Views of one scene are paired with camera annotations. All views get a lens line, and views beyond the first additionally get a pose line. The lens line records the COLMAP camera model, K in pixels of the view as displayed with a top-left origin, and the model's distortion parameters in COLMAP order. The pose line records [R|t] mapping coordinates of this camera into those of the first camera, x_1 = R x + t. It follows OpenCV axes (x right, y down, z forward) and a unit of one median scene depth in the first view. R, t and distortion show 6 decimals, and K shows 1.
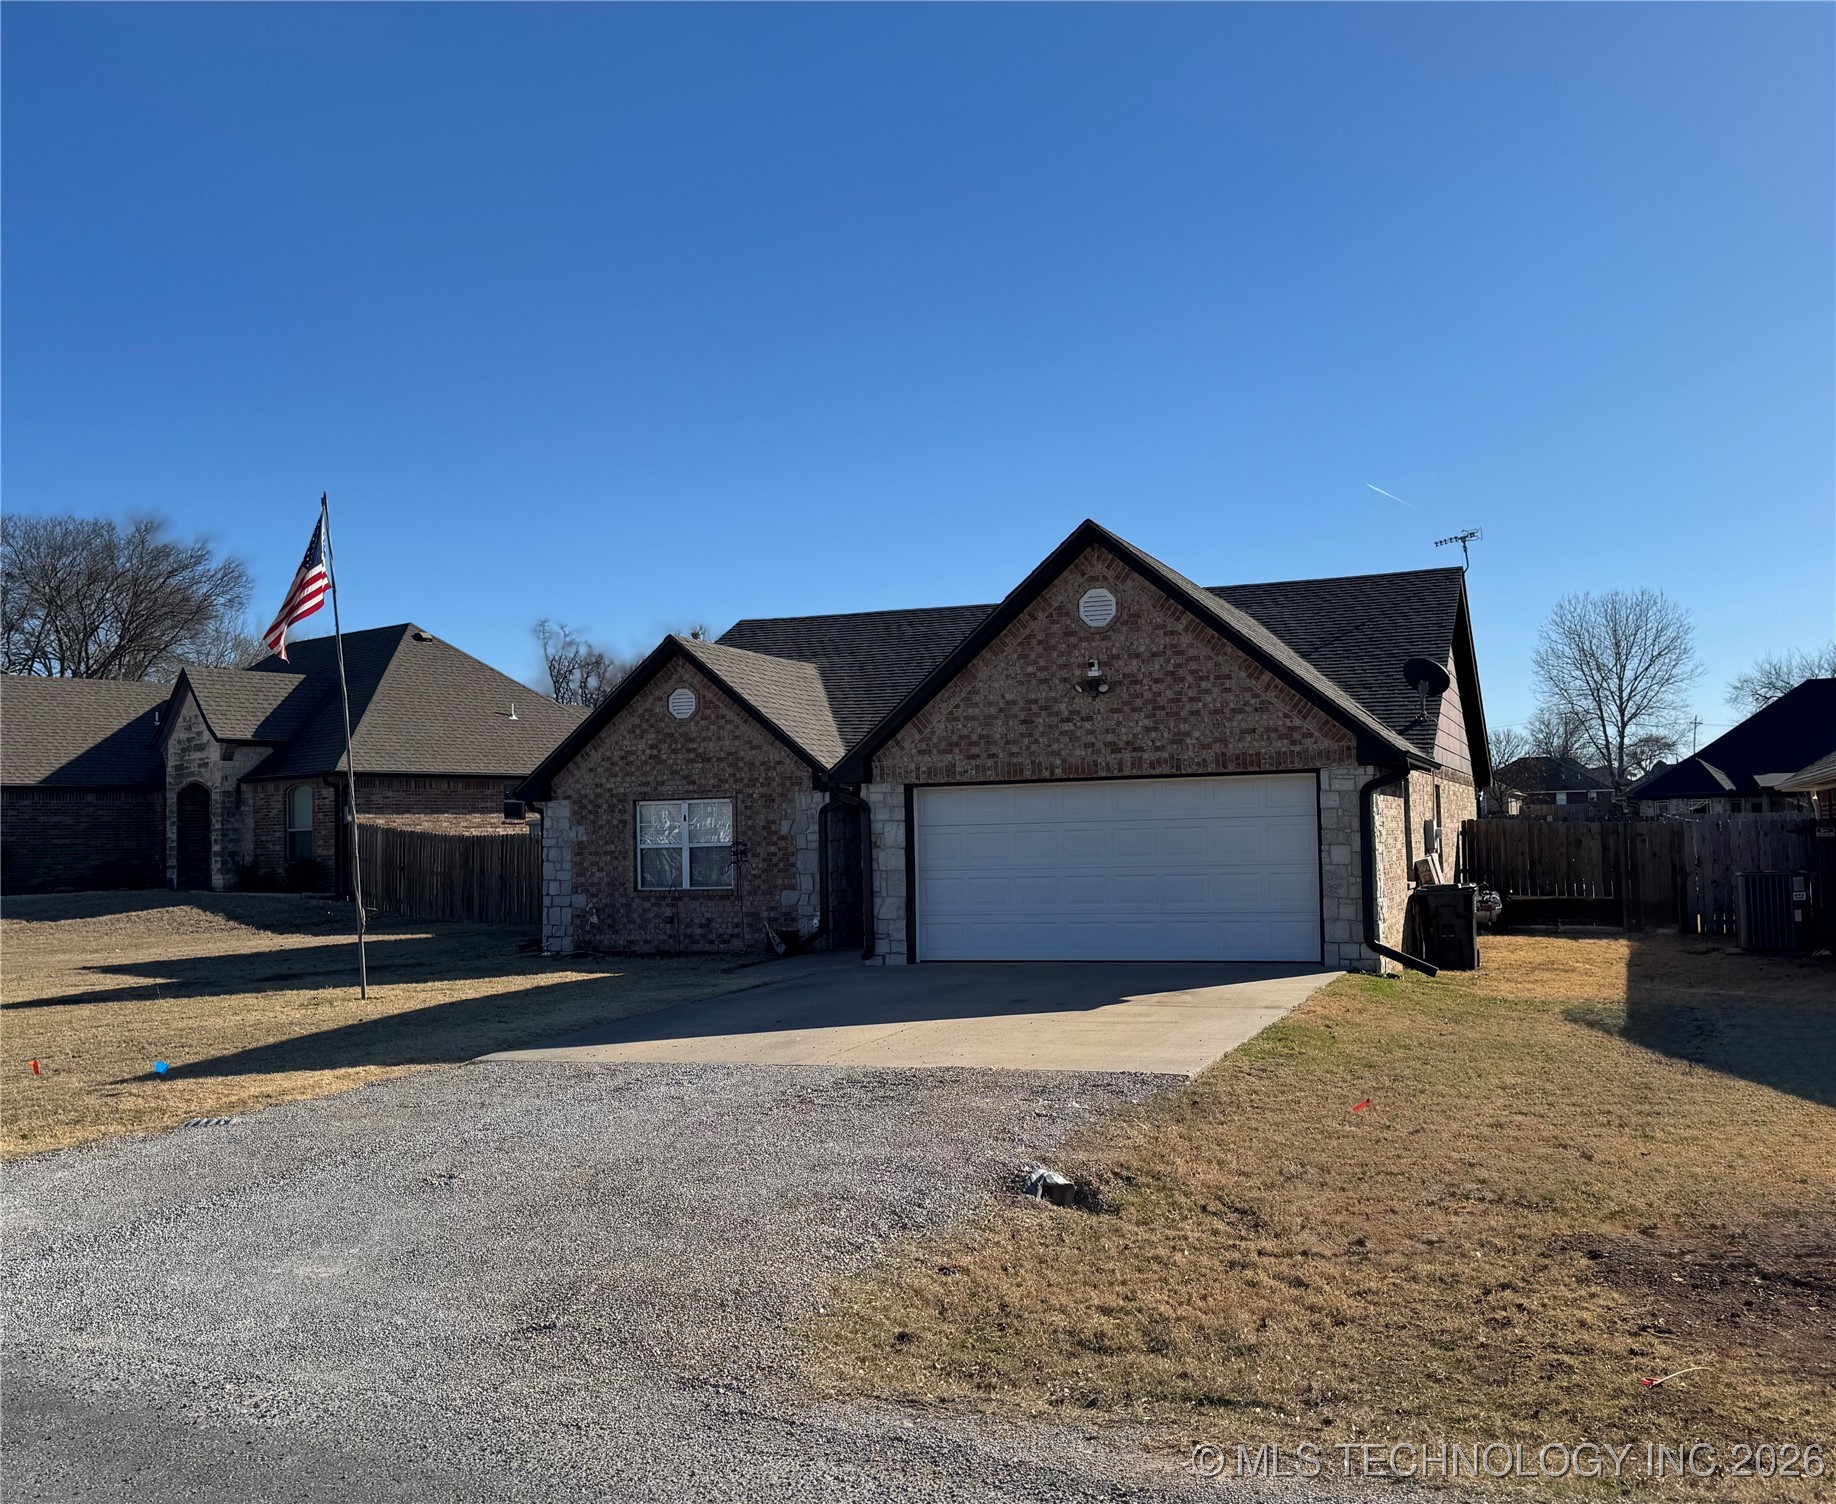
lens RADIAL K [[1693.3, 0, 1000.0], [0, 1693.3, 770.5], [0, 0, 1]] dist [0.158273, -0.265784]
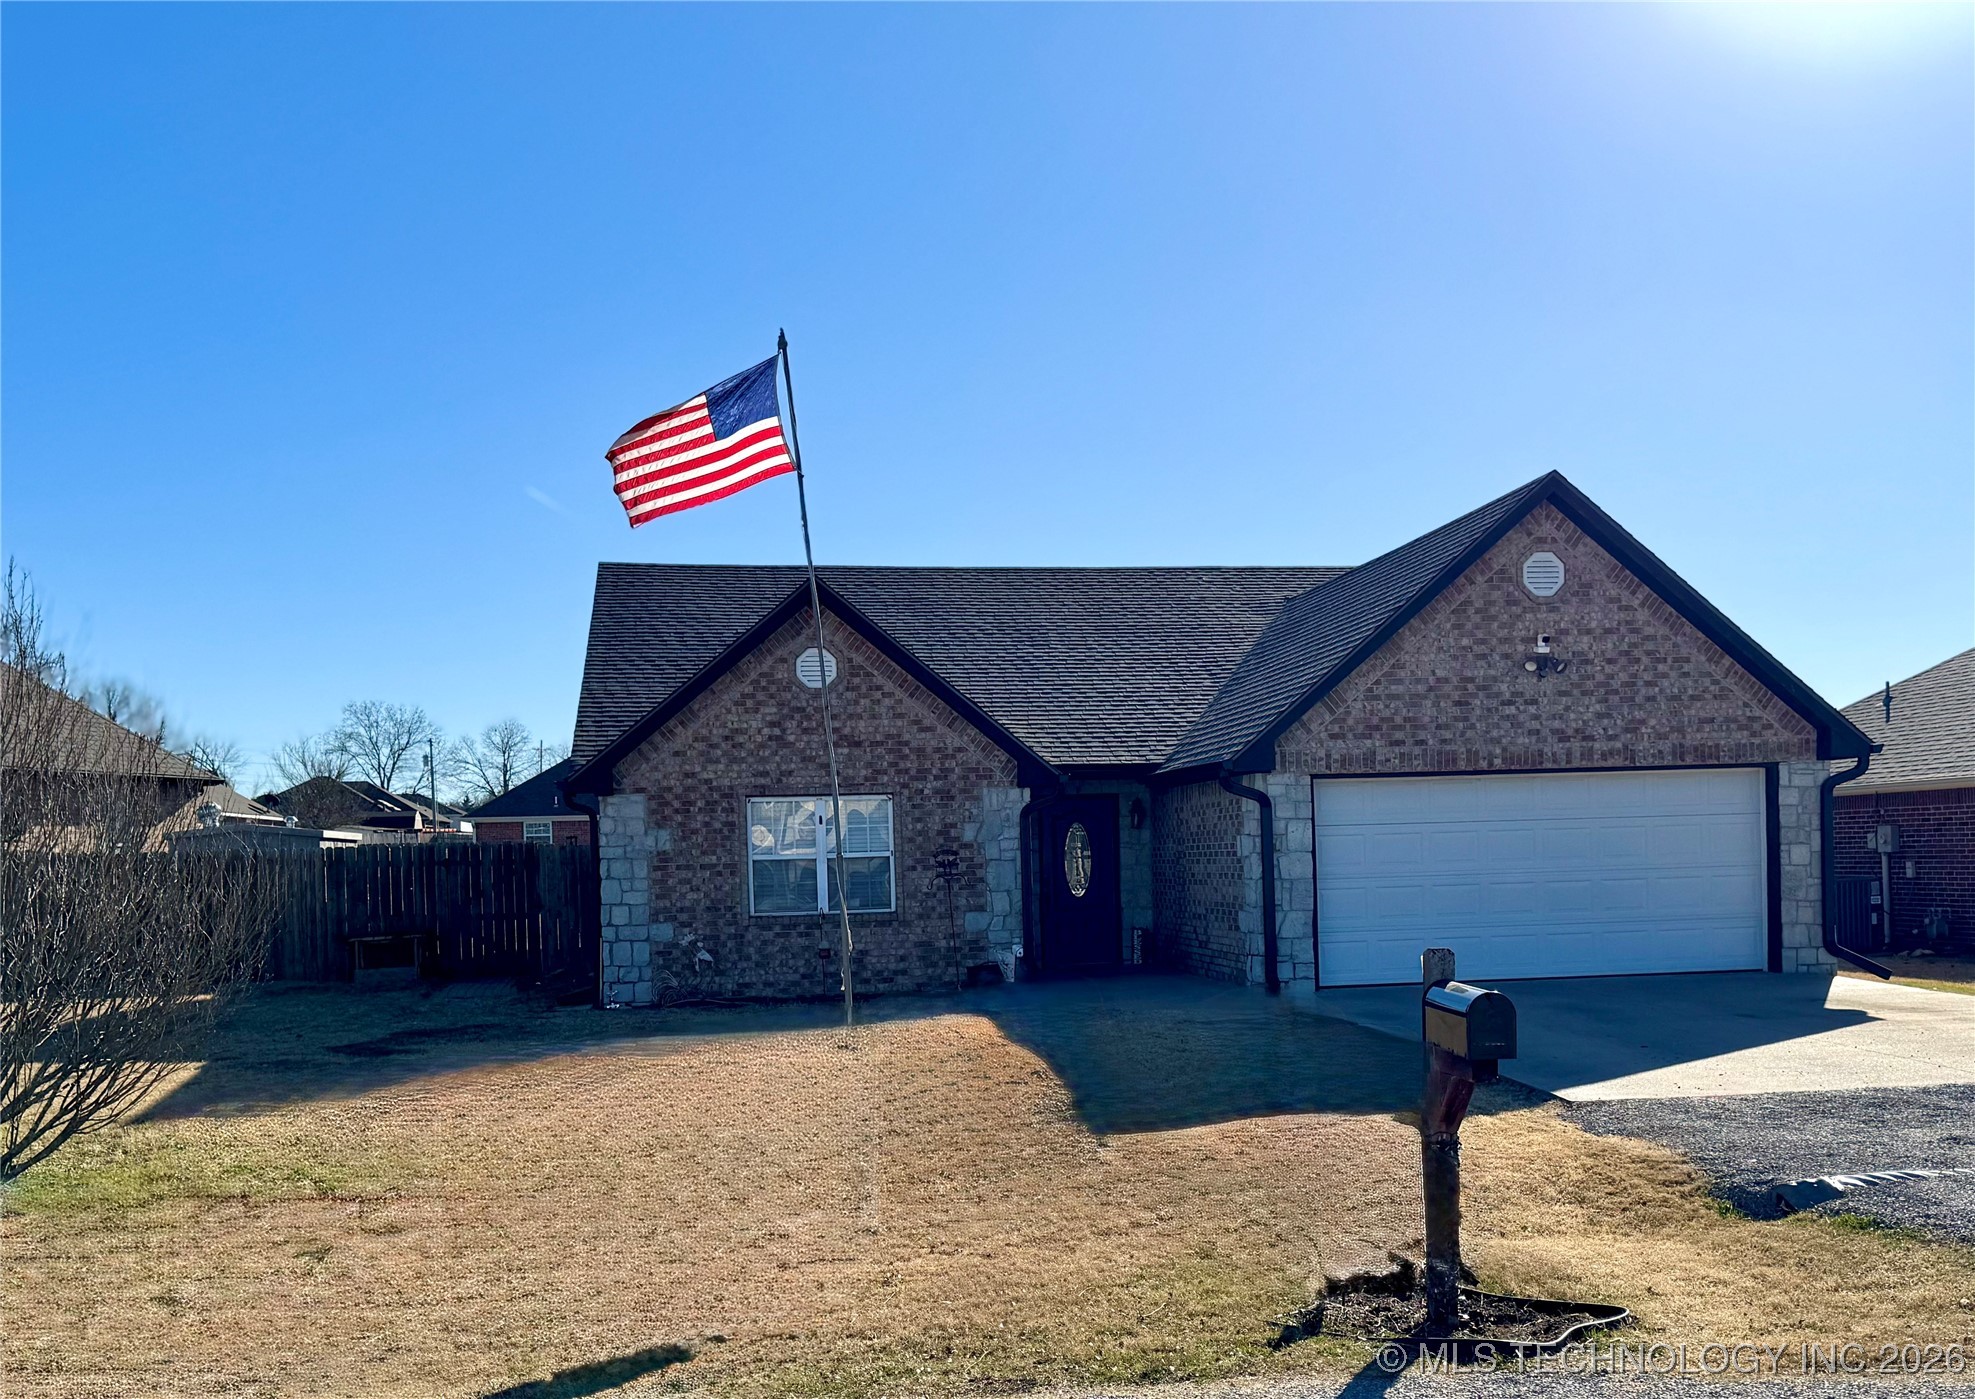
lens RADIAL K [[1914.0, 0, 1100.4], [0, 1914.0, 871.2], [0, 0, 1]] dist [0.130509, -0.005440]
pose [[0.867091, -0.004968, 0.498125, -0.513589], [-0.012527, 0.999417, 0.031772, 0.022426], [-0.497992, -0.033790, 0.866523, 0.200541]]
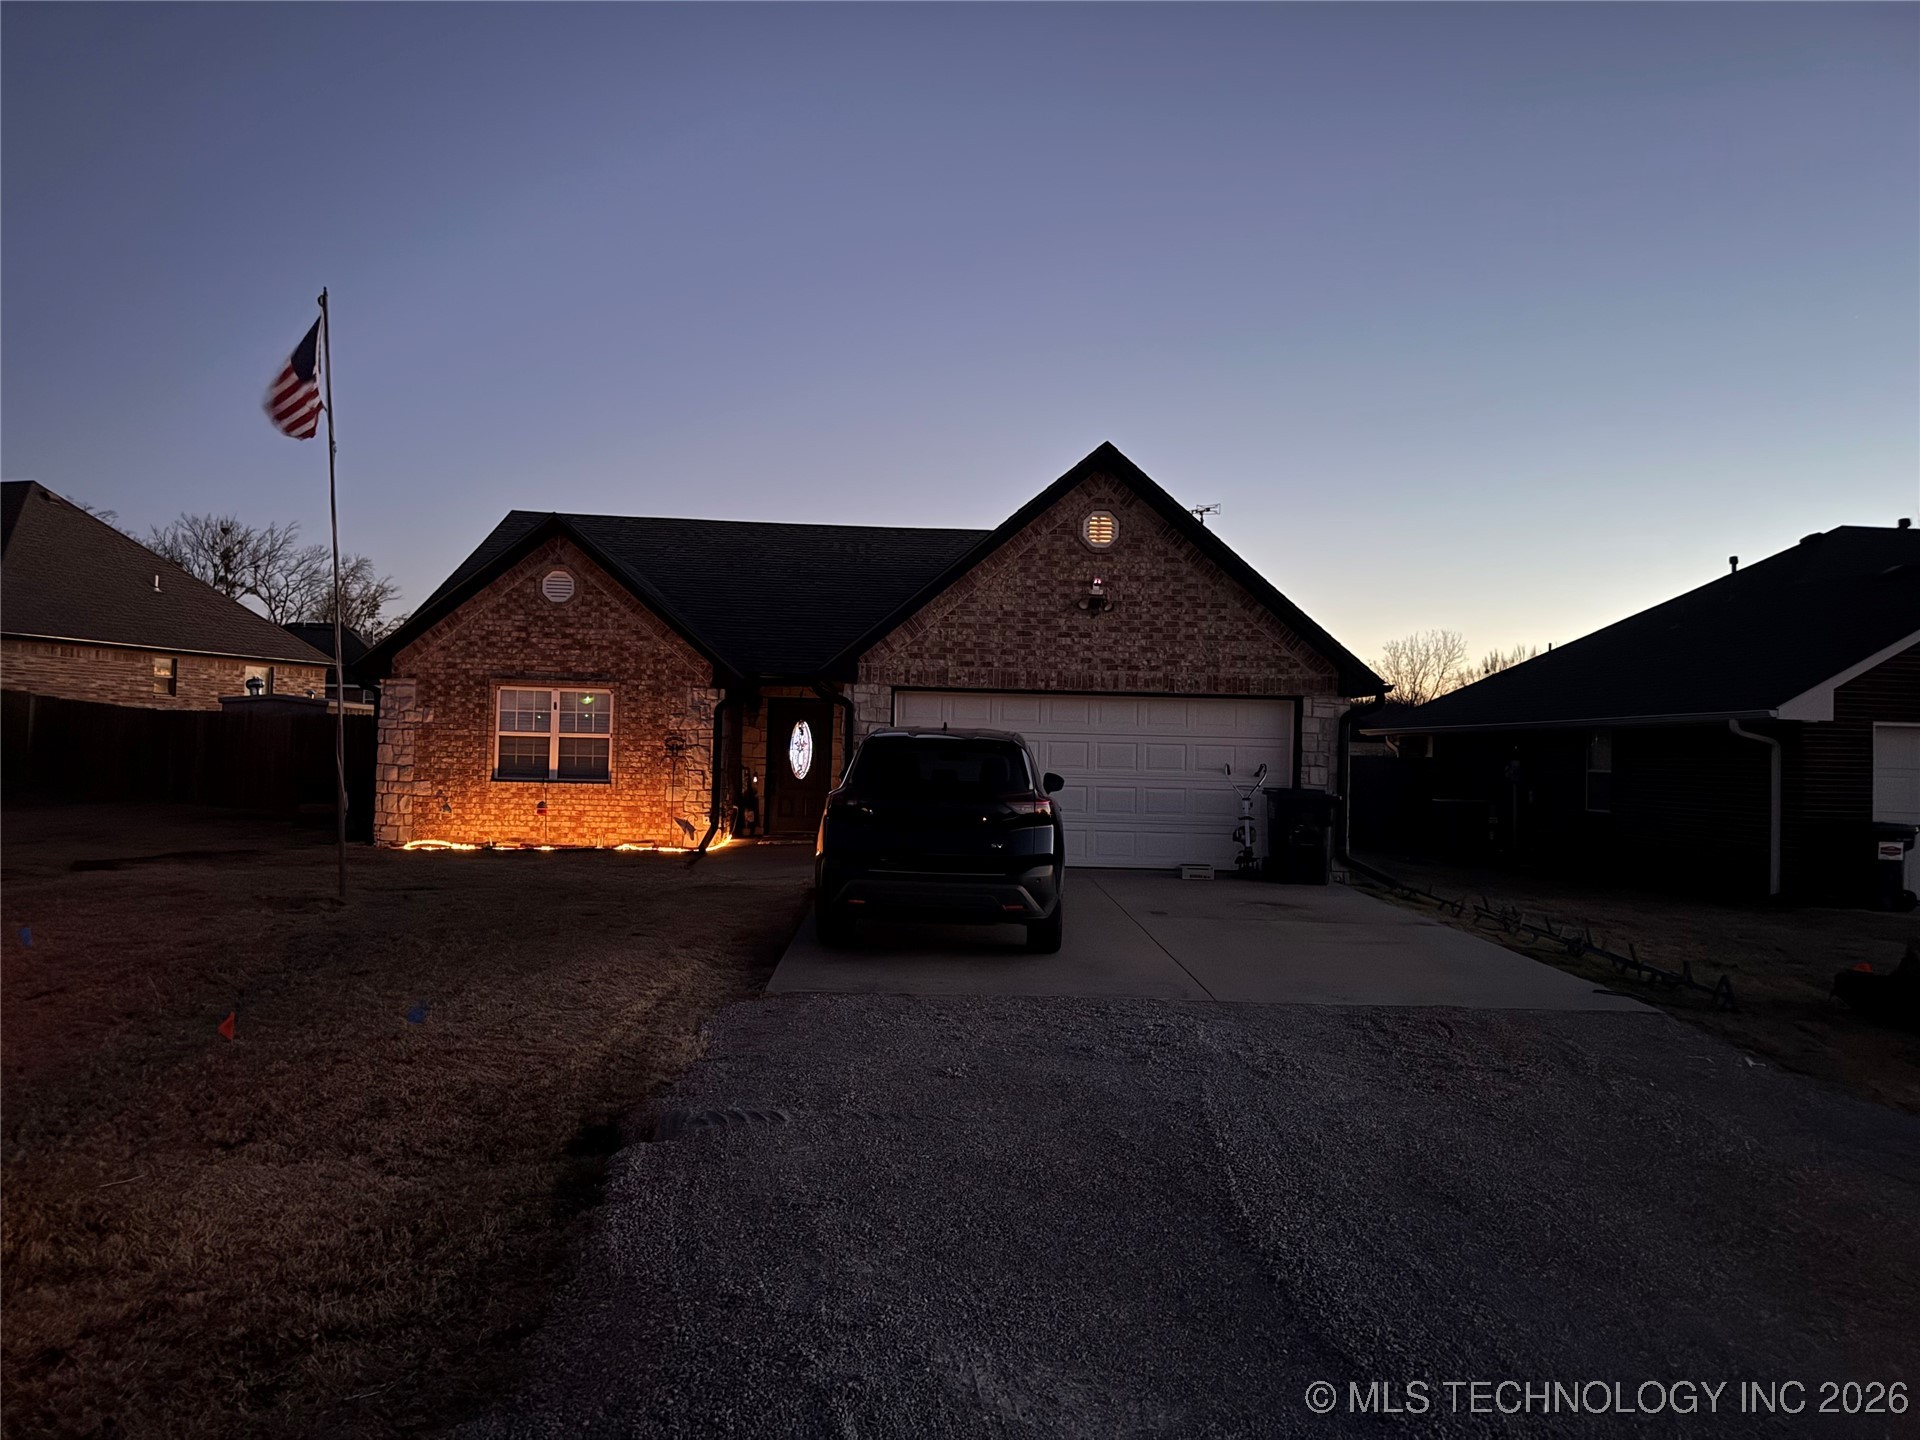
lens RADIAL K [[1340.1, 0, 963.1], [0, 1340.1, 724.5], [0, 0, 1]] dist [0.150390, -0.152020]
pose [[0.928469, 0.055204, 0.367284, -0.257299], [-0.062734, 0.997993, 0.008585, 0.017772], [-0.366073, -0.031012, 0.930069, 0.208973]]
